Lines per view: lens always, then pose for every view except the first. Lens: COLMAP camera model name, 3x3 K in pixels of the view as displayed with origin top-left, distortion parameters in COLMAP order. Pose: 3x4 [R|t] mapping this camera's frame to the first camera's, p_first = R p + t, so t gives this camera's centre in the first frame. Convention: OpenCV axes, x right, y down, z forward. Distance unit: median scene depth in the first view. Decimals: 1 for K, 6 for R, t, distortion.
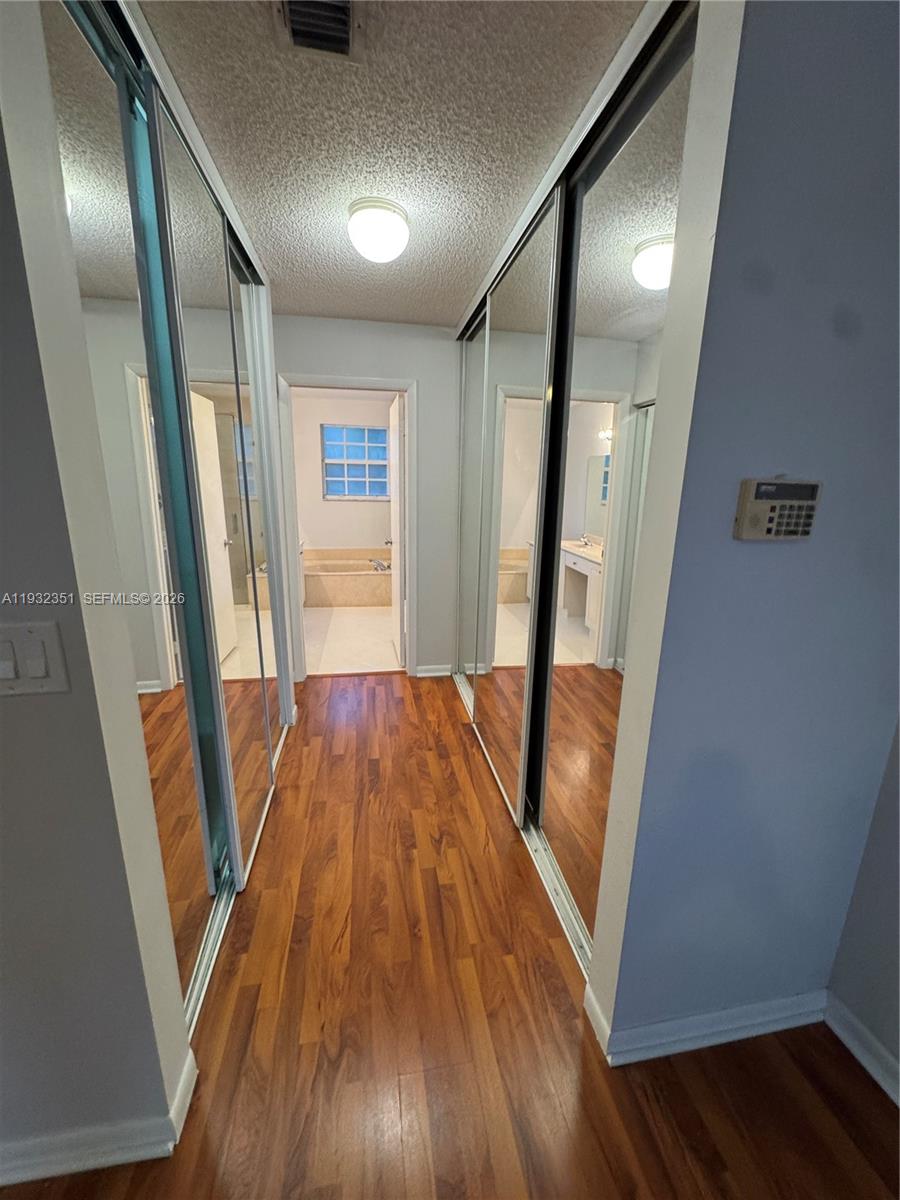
lens RADIAL K [[477.5, 0, 452.4], [0, 477.5, 594.0], [0, 0, 1]] dist [-0.002085, -0.000028]
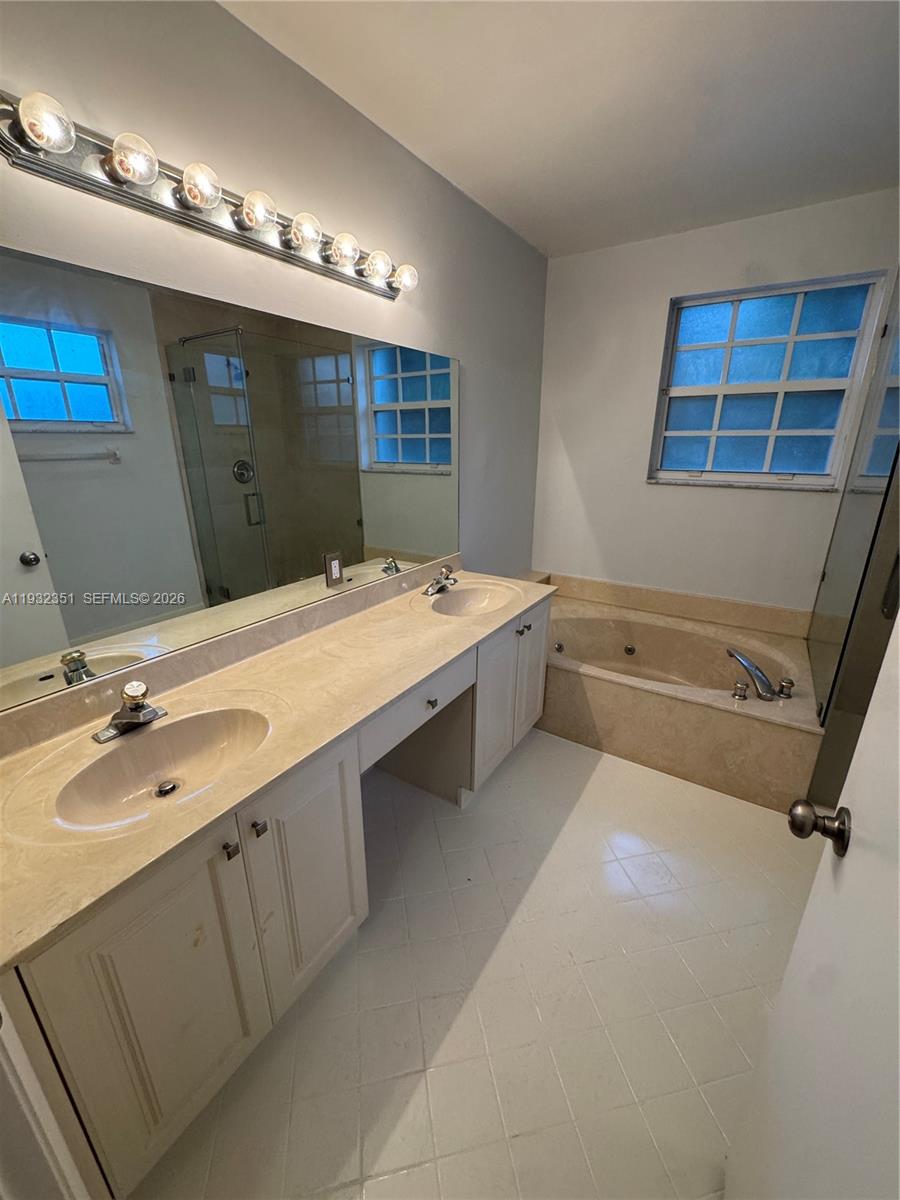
lens RADIAL K [[477.5, 0, 451.9], [0, 477.5, 601.4], [0, 0, 1]] dist [-0.002085, -0.000028]
pose [[0.727929, 0.199600, -0.655957, -0.087346], [-0.140214, 0.979807, 0.142545, -0.123738], [0.671163, -0.011788, 0.741216, 0.535323]]
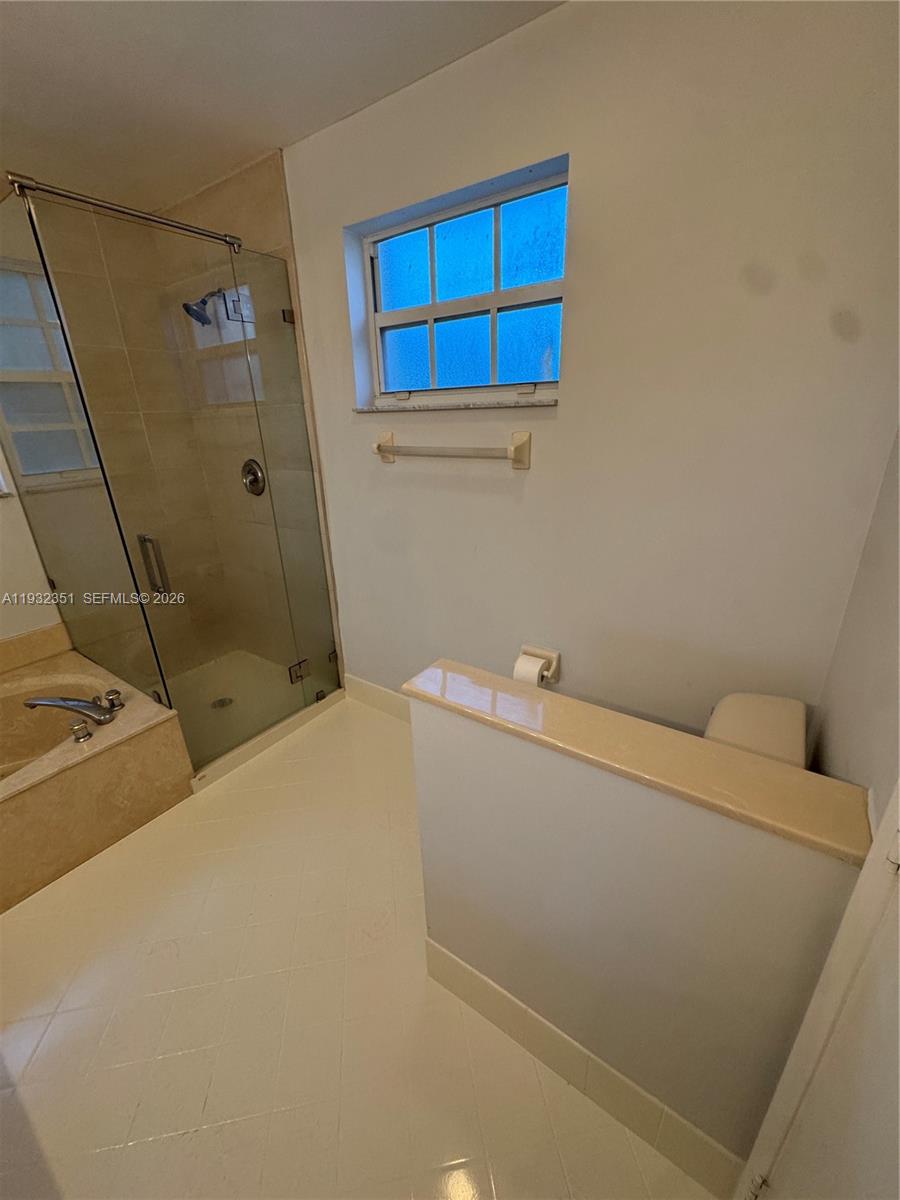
lens RADIAL K [[477.5, 0, 446.9], [0, 477.5, 598.7], [0, 0, 1]] dist [-0.002085, -0.000028]
pose [[0.716819, -0.288292, 0.634869, -0.145159], [0.201905, 0.957333, 0.206756, -0.134467], [-0.667387, -0.020023, 0.744442, 0.555652]]
